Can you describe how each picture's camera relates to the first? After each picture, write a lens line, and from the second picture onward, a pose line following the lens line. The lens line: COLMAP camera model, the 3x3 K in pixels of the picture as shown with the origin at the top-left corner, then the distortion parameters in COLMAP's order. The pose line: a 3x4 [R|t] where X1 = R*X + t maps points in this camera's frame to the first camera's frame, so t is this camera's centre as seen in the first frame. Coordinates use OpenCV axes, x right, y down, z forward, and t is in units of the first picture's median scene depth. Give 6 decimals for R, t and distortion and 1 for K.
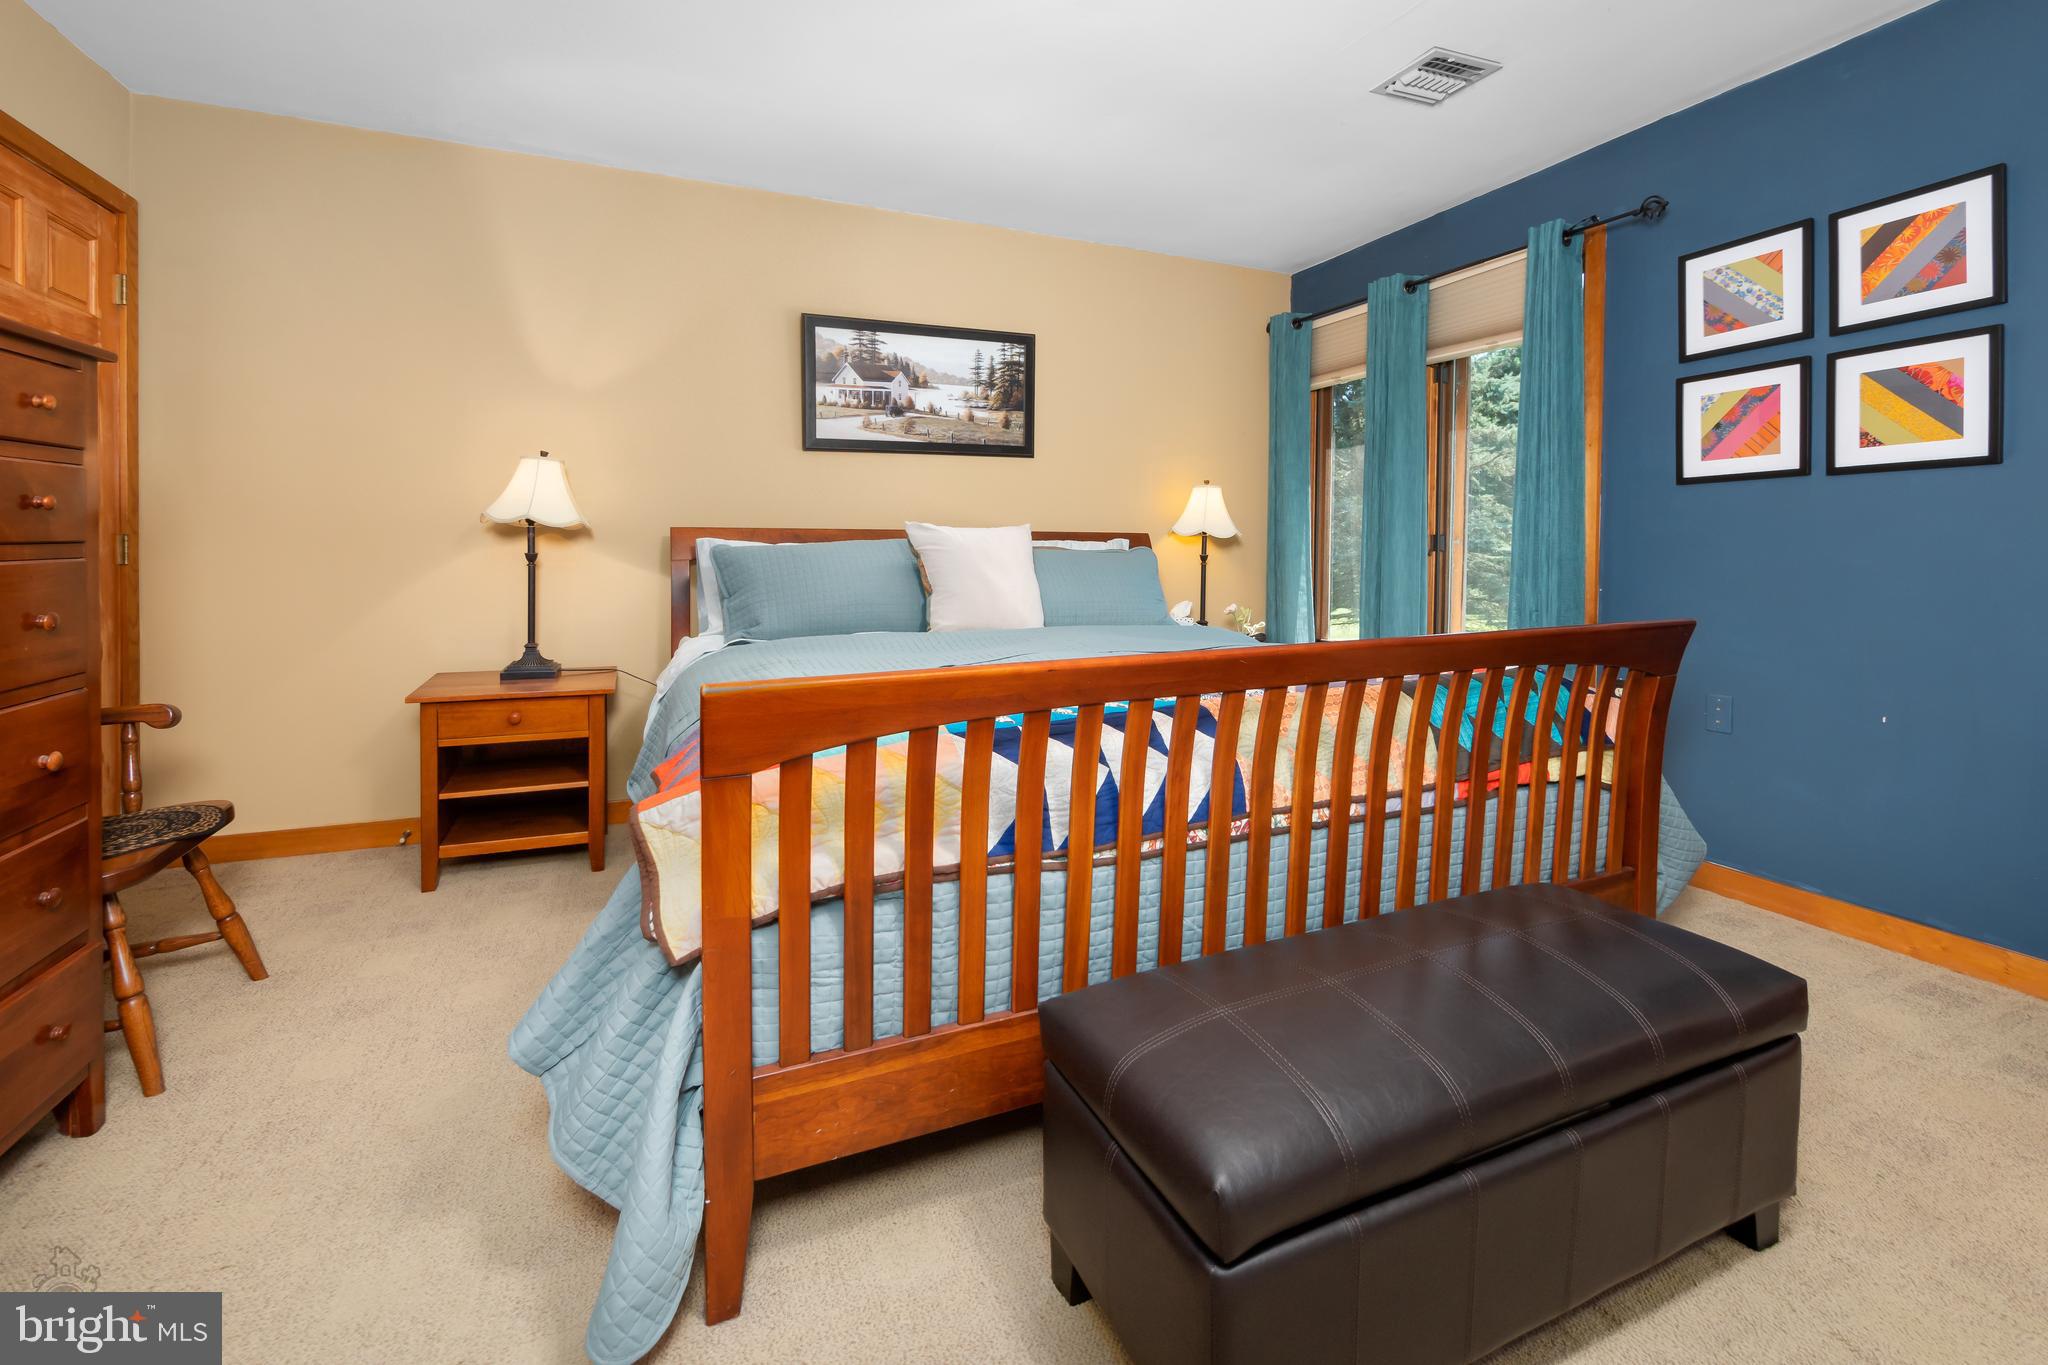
lens RADIAL K [[842.4, 0, 1009.3], [0, 842.4, 584.4], [0, 0, 1]] dist [-0.007935, -0.000034]
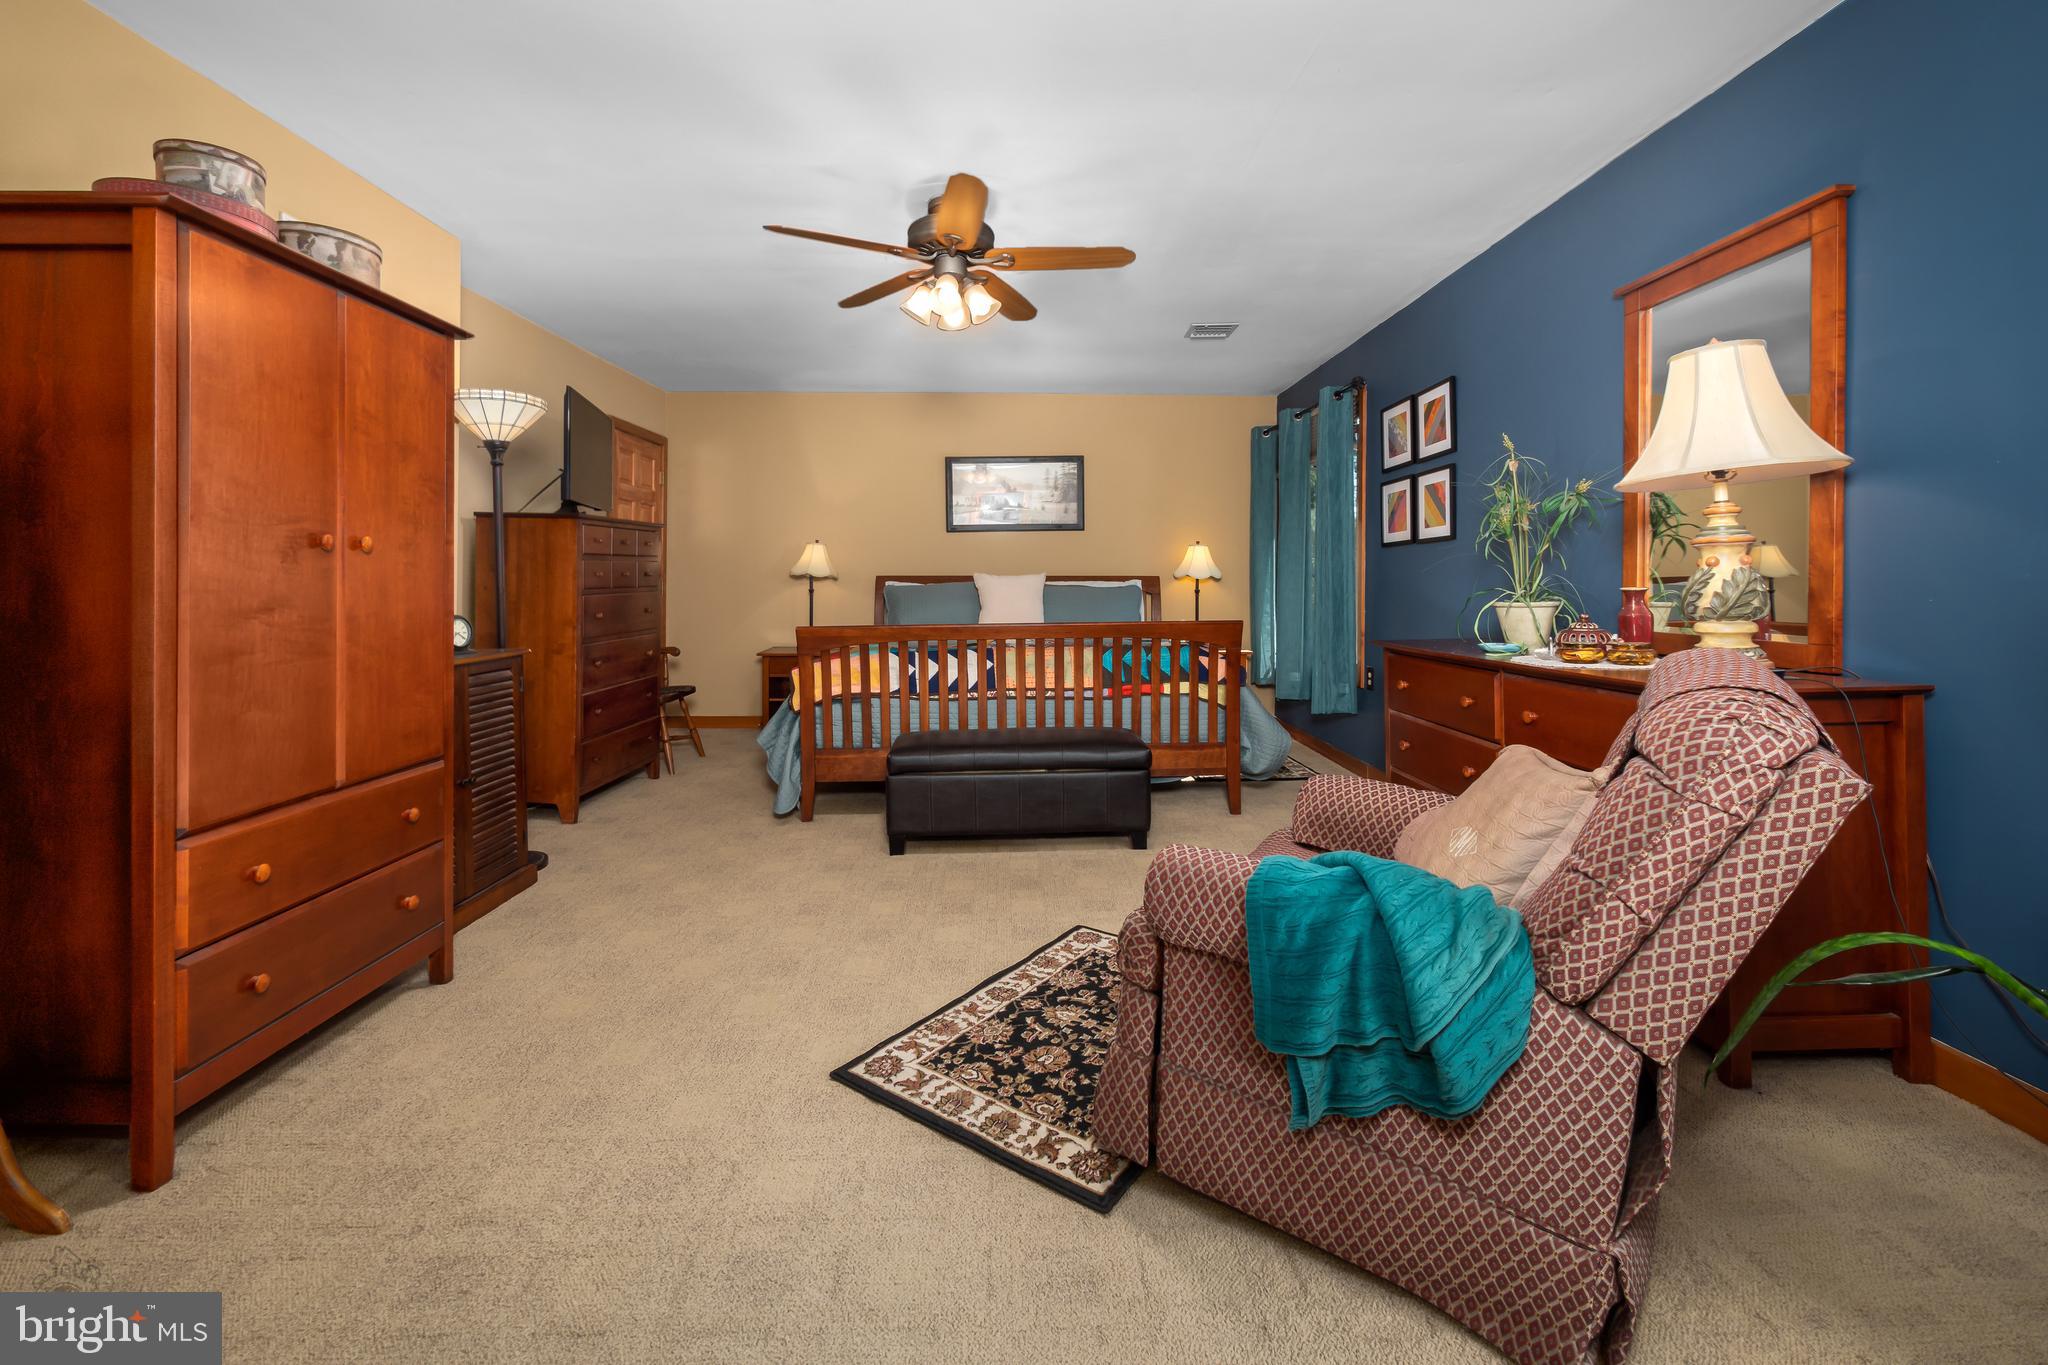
lens RADIAL K [[842.4, 0, 1009.3], [0, 842.4, 584.4], [0, 0, 1]] dist [-0.007935, -0.000034]
pose [[0.922453, -0.002436, -0.386101, 0.891336], [-0.013052, 0.999212, -0.037487, 0.029865], [0.385888, 0.039620, 0.921694, -0.940459]]
